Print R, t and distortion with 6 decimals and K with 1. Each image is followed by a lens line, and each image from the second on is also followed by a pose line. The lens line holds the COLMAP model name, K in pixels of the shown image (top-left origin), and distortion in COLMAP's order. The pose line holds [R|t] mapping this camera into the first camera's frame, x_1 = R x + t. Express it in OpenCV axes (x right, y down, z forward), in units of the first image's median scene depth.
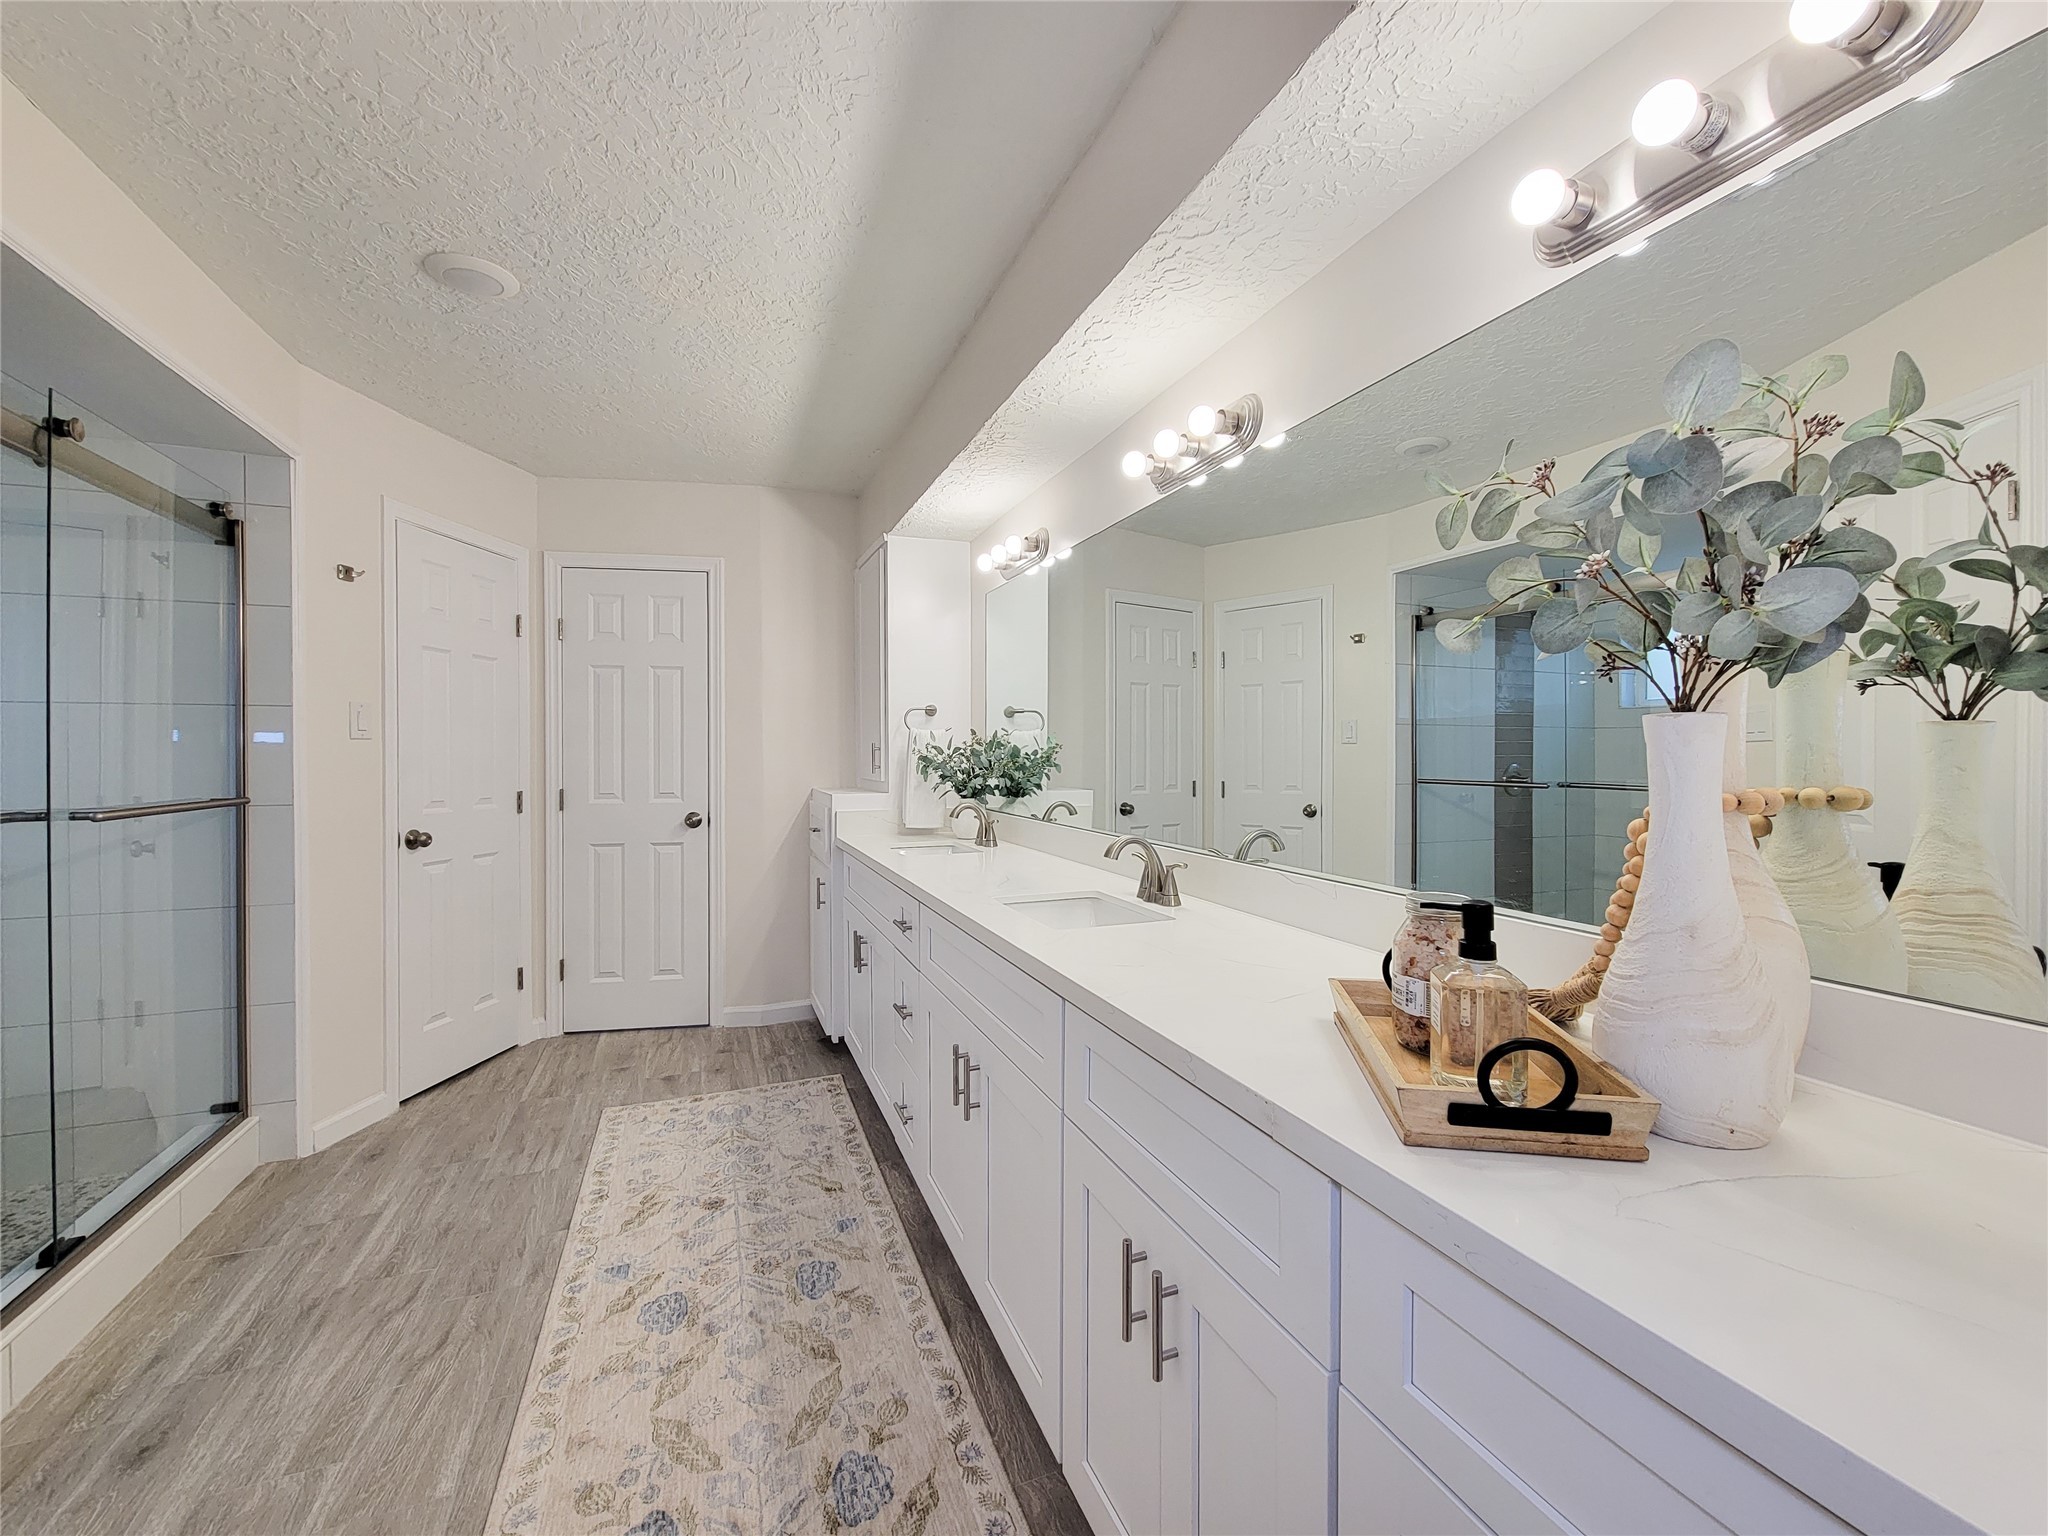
lens RADIAL K [[845.5, 0, 1044.2], [0, 845.5, 759.7], [0, 0, 1]] dist [0.006535, -0.003454]
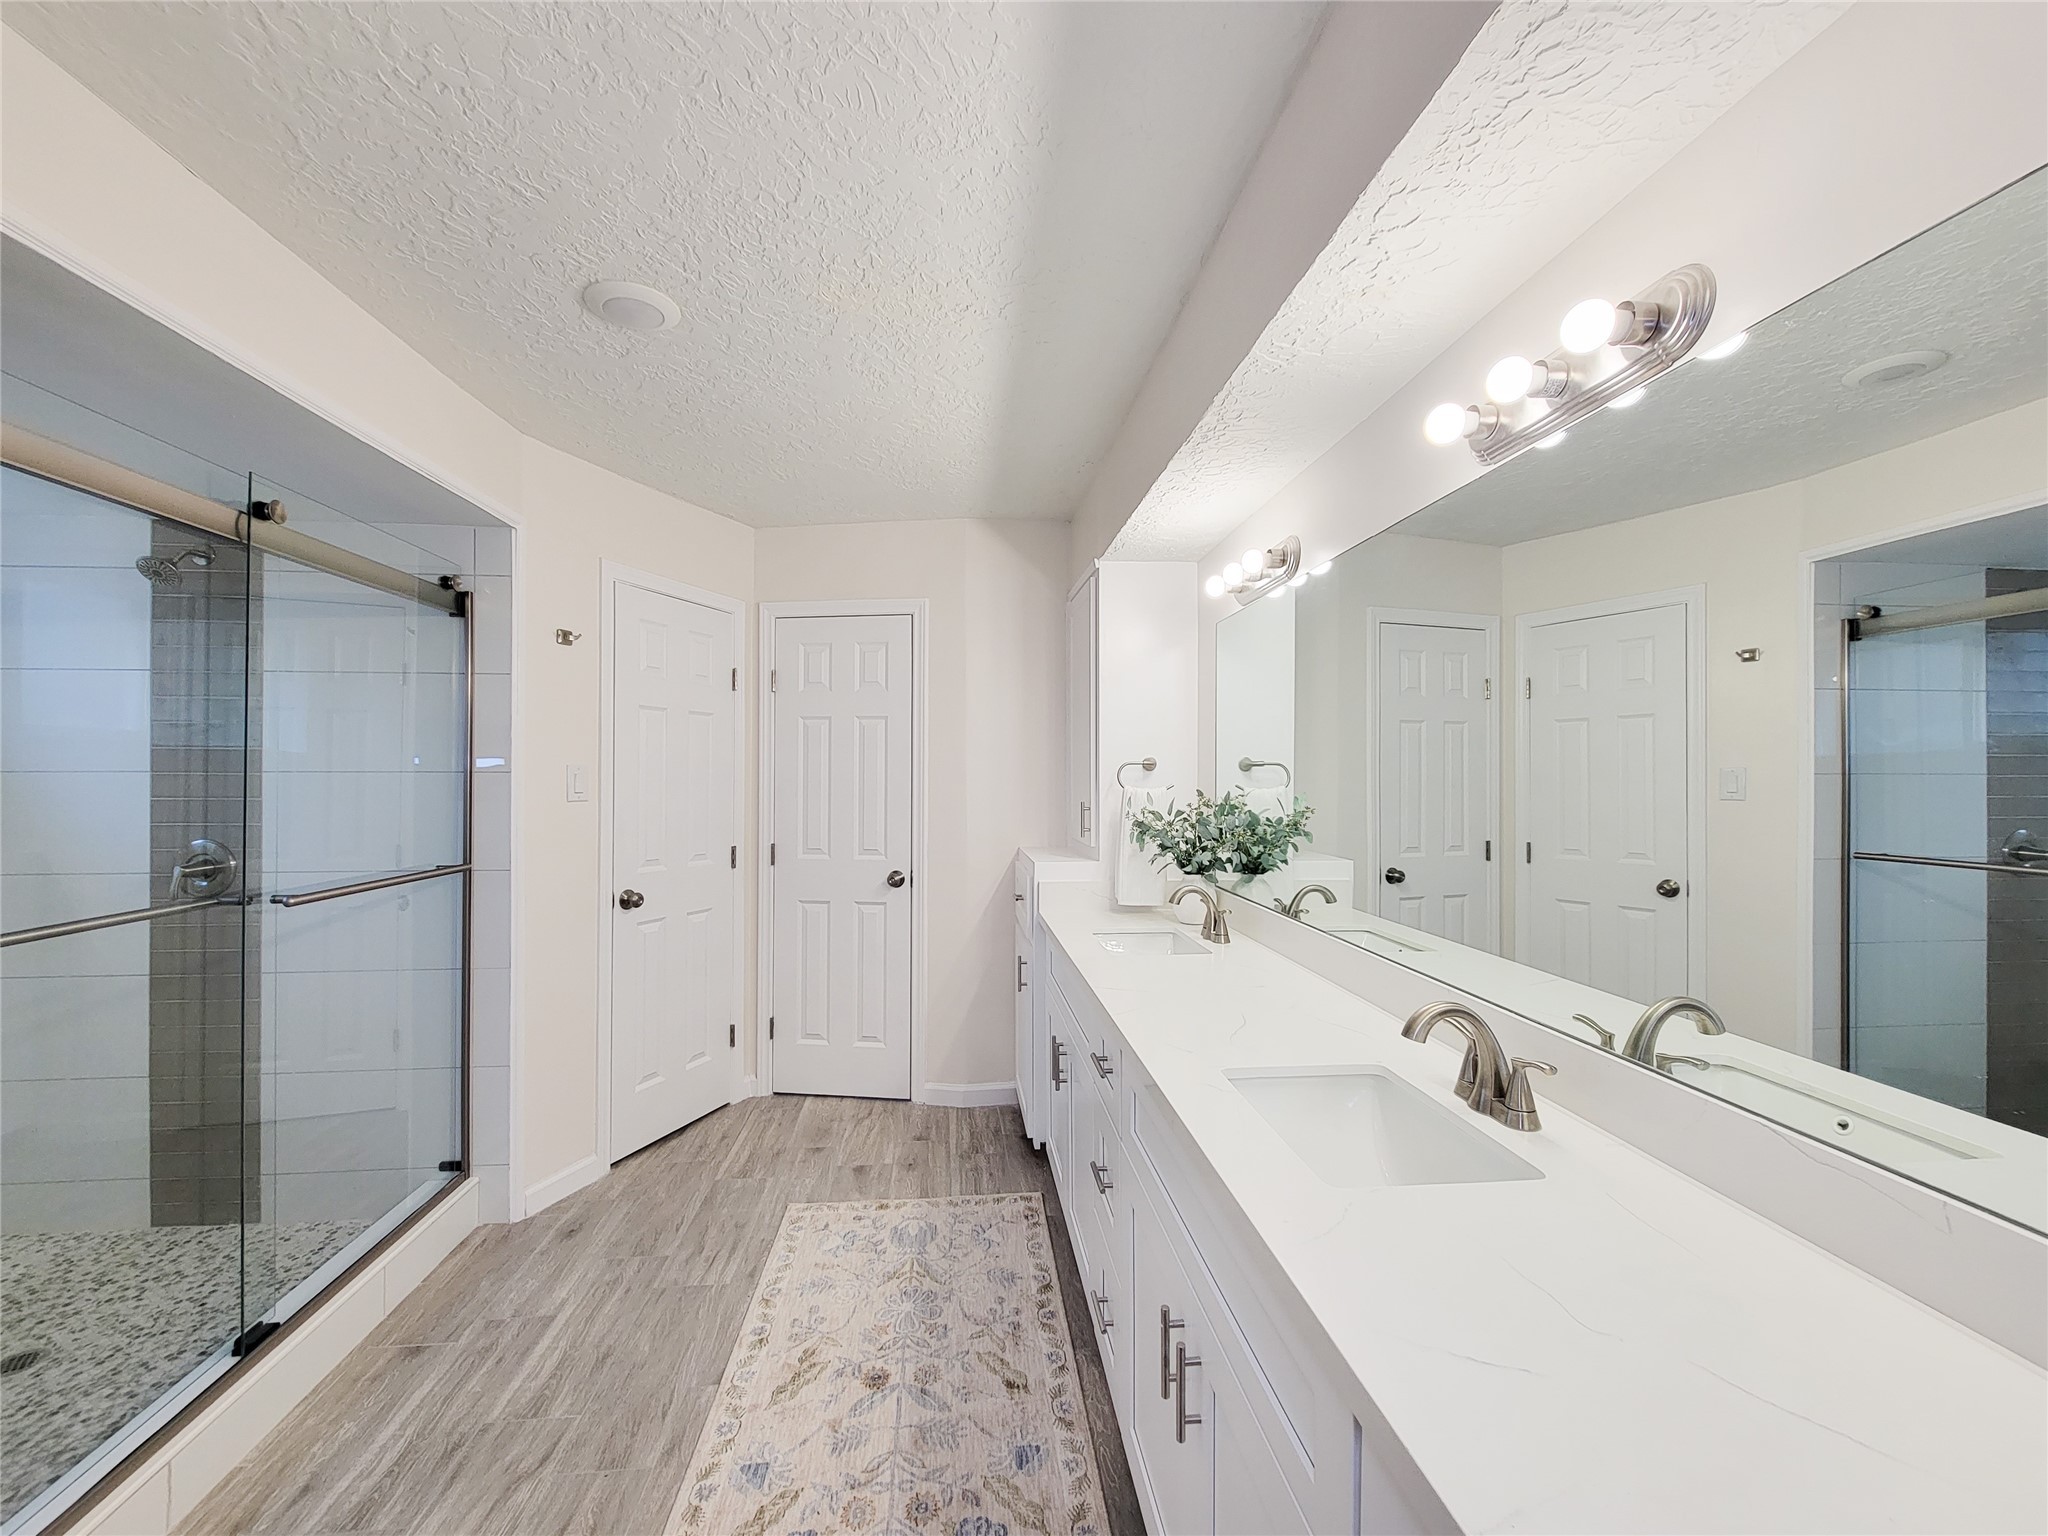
lens RADIAL K [[845.5, 0, 1014.4], [0, 845.5, 771.7], [0, 0, 1]] dist [0.006535, -0.003454]
pose [[0.953427, 0.002018, -0.301618, -0.011601], [-0.006588, 0.999878, -0.014135, -0.054290], [0.301553, 0.015463, 0.953324, 0.223787]]
